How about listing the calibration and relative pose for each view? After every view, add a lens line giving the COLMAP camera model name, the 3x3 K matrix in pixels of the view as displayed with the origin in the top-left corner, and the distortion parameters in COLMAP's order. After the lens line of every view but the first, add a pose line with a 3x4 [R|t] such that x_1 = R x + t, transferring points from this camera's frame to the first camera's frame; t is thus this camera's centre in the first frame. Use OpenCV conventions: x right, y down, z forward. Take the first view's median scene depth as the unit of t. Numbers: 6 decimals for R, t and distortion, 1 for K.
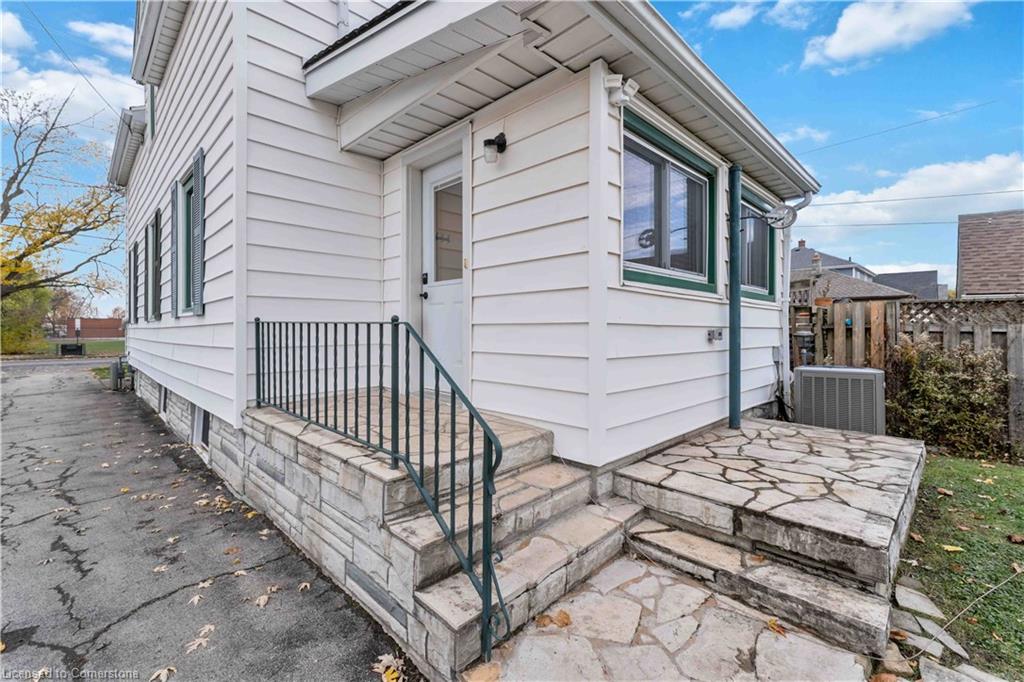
lens RADIAL K [[437.5, 0, 512.0], [0, 437.5, 328.4], [0, 0, 1]] dist [-0.000051, -0.000118]
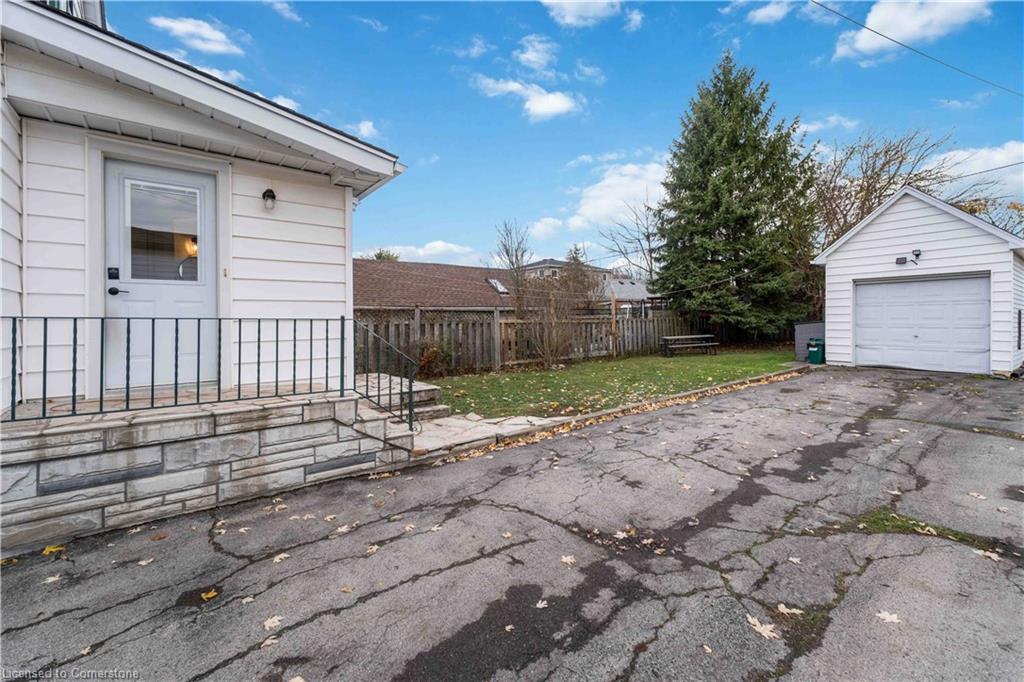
lens RADIAL K [[447.5, 0, 513.5], [0, 447.5, 314.0], [0, 0, 1]] dist [0.000649, -0.000266]
pose [[0.147226, 0.006371, 0.989082, -1.670427], [0.006316, 0.999953, -0.007381, -0.020328], [-0.989083, 0.007333, 0.147179, -0.015259]]
